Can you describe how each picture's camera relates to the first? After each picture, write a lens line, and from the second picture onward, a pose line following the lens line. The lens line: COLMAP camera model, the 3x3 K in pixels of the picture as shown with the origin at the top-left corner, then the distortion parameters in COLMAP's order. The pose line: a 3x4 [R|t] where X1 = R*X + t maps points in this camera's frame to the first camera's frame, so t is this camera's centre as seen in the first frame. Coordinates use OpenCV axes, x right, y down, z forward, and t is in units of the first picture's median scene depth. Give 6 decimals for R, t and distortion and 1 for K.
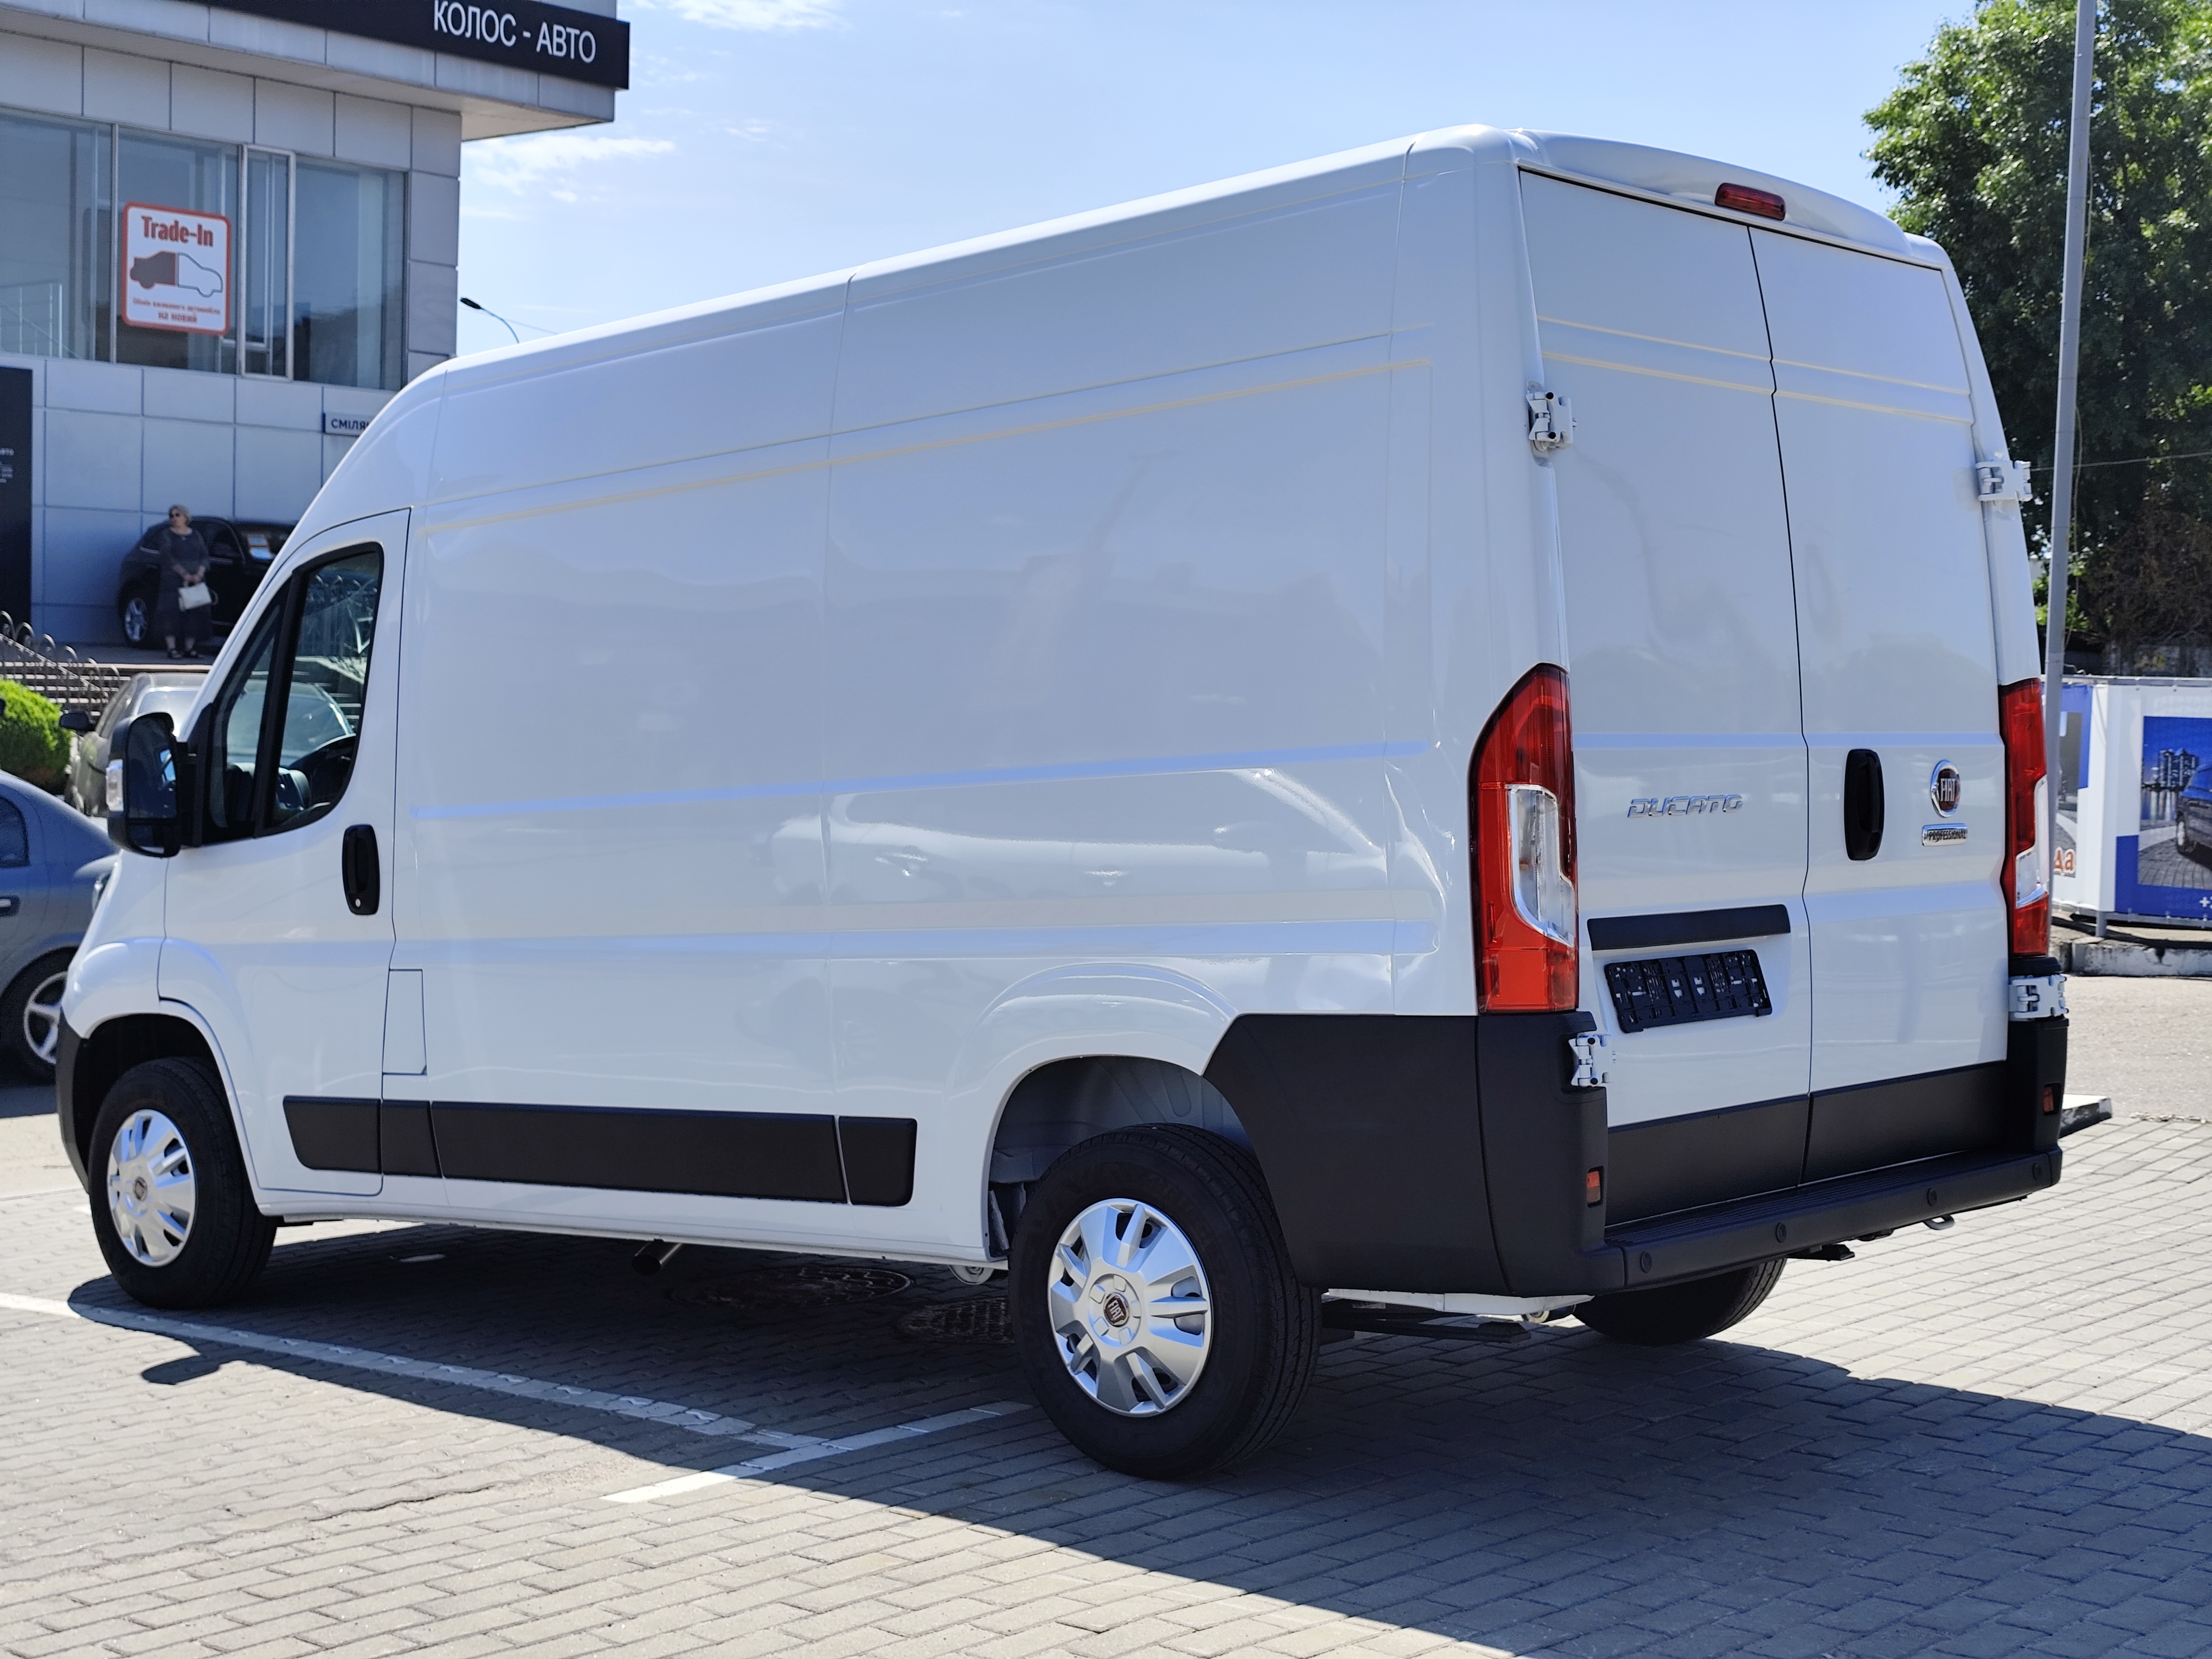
lens RADIAL K [[3037.6, 0, 1096.8], [0, 3037.6, 825.0], [0, 0, 1]] dist [0.035724, 0.000000]
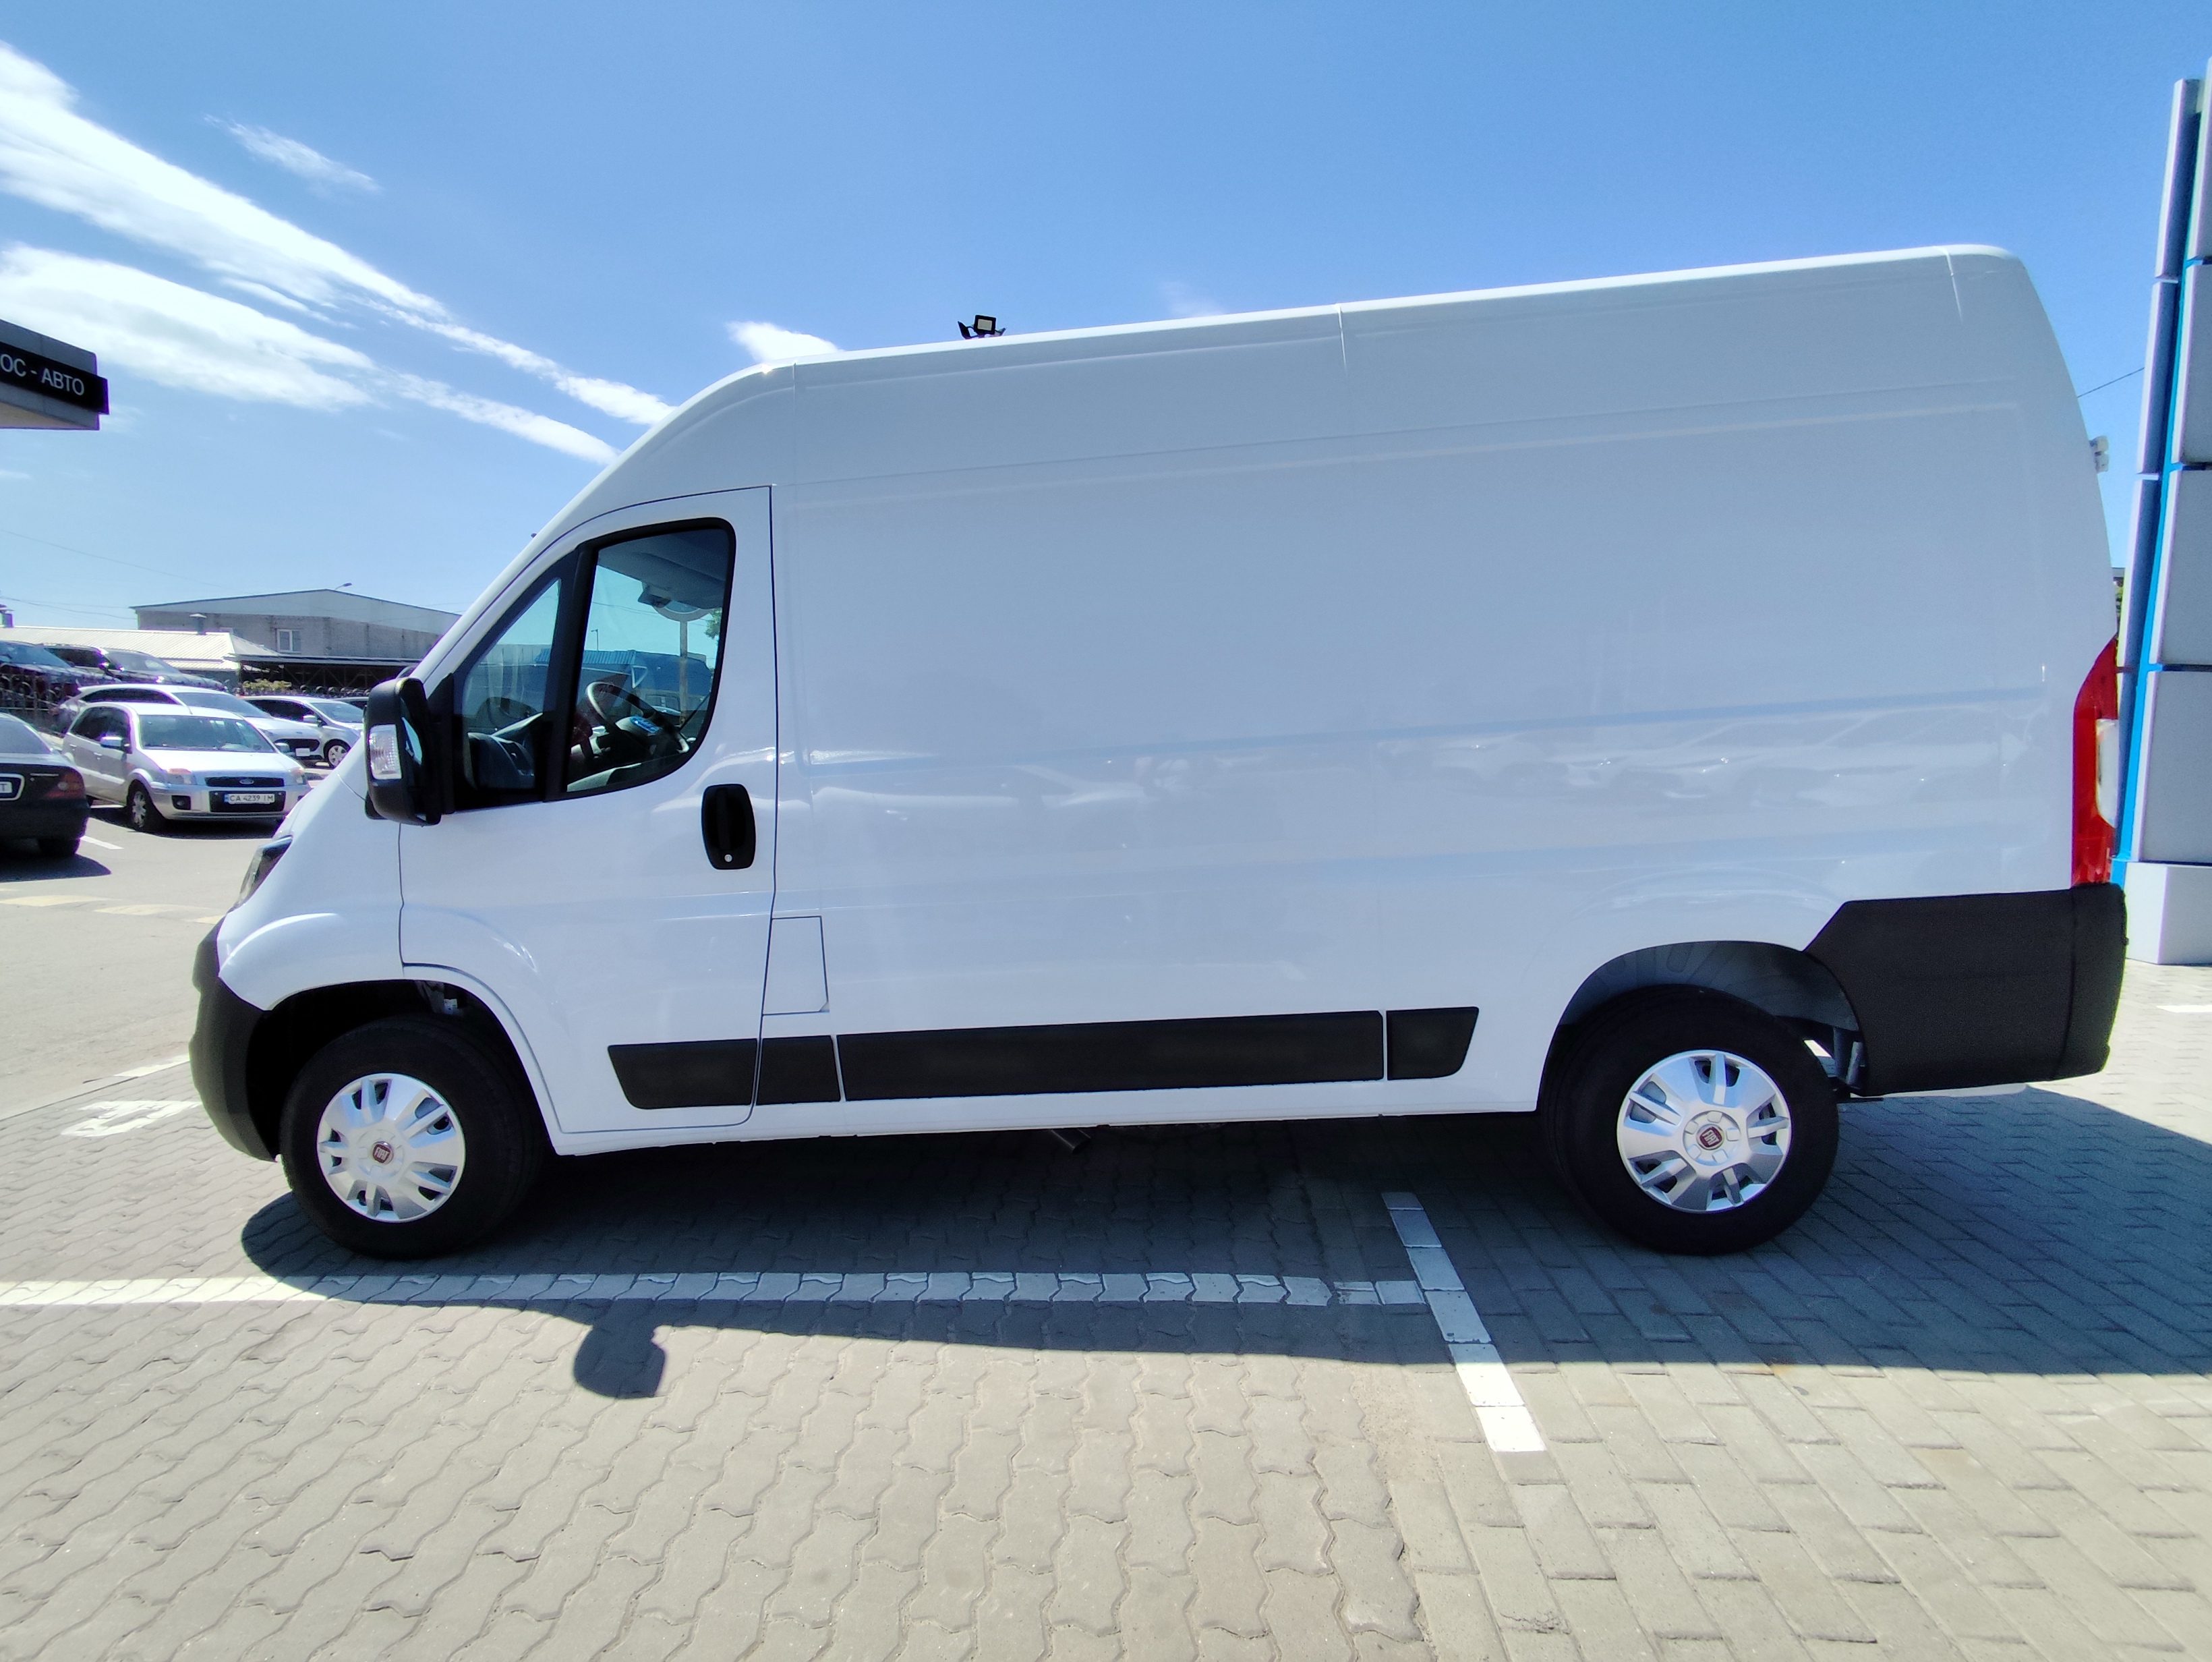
lens RADIAL K [[1017.5, 0, 1105.2], [0, 1017.5, 823.6], [0, 0, 1]] dist [-0.008131, 0.003330]
pose [[0.790652, -0.049779, 0.610239, -0.352925], [0.025187, 0.998490, 0.048817, -0.000338], [-0.611748, -0.023227, 0.790712, 0.640635]]
